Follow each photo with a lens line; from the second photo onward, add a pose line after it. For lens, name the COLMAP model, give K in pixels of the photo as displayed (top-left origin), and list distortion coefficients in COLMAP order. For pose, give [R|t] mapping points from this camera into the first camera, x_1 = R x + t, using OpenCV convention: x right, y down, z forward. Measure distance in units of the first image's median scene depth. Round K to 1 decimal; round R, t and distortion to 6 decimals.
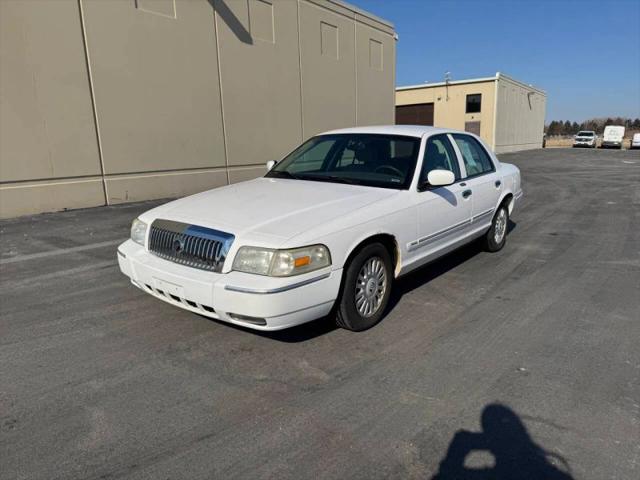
lens RADIAL K [[451.0, 0, 312.6], [0, 451.0, 242.0], [0, 0, 1]] dist [0.041368, -0.051322]
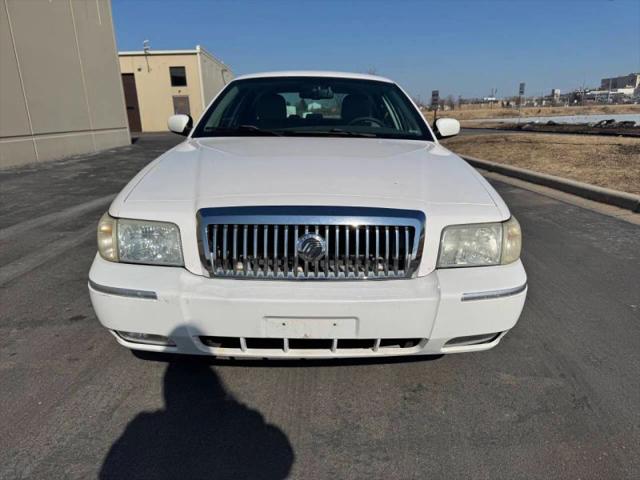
lens RADIAL K [[451.0, 0, 321.4], [0, 451.0, 249.0], [0, 0, 1]] dist [0.041368, -0.051322]
pose [[0.781191, -0.174598, 0.599379, -0.251588], [0.138706, 0.984640, 0.106044, -0.018871], [-0.608688, 0.000296, 0.793410, 0.235197]]
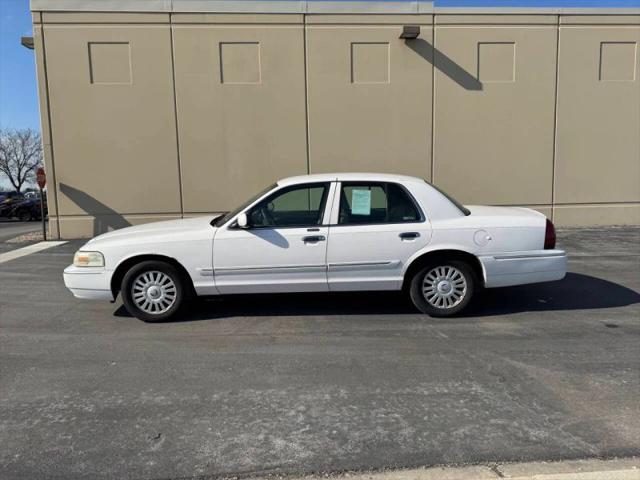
lens RADIAL K [[451.0, 0, 317.5], [0, 451.0, 237.6], [0, 0, 1]] dist [0.041368, -0.051322]
pose [[0.624081, 0.085935, -0.776620, 0.694663], [-0.159974, 0.986932, -0.019347, -0.055725], [0.764808, 0.136313, 0.629672, 0.221451]]
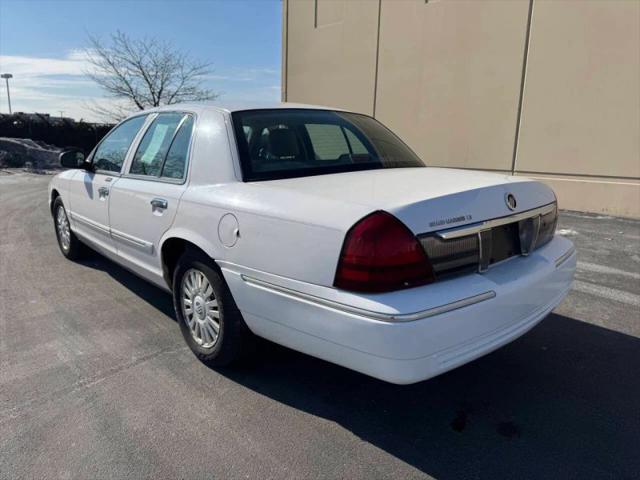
lens RADIAL K [[451.0, 0, 323.1], [0, 451.0, 239.6], [0, 0, 1]] dist [0.041368, -0.051322]
pose [[-0.160111, 0.216200, -0.963131, 0.625355], [-0.230285, 0.940614, 0.249428, -0.185402], [0.959861, 0.261730, -0.100815, 0.881113]]
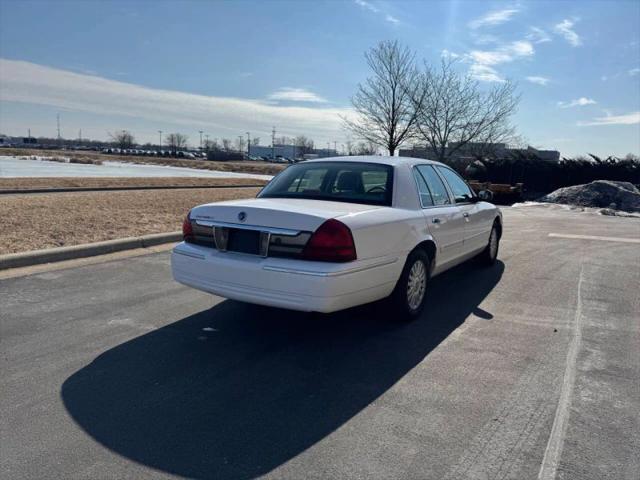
lens RADIAL K [[451.0, 0, 320.5], [0, 451.0, 243.8], [0, 0, 1]] dist [0.041368, -0.051322]
pose [[-0.996612, -0.010737, -0.081542, 0.277864], [-0.041087, 0.923859, 0.380520, -0.323731], [0.071248, 0.382581, -0.921171, 1.421319]]
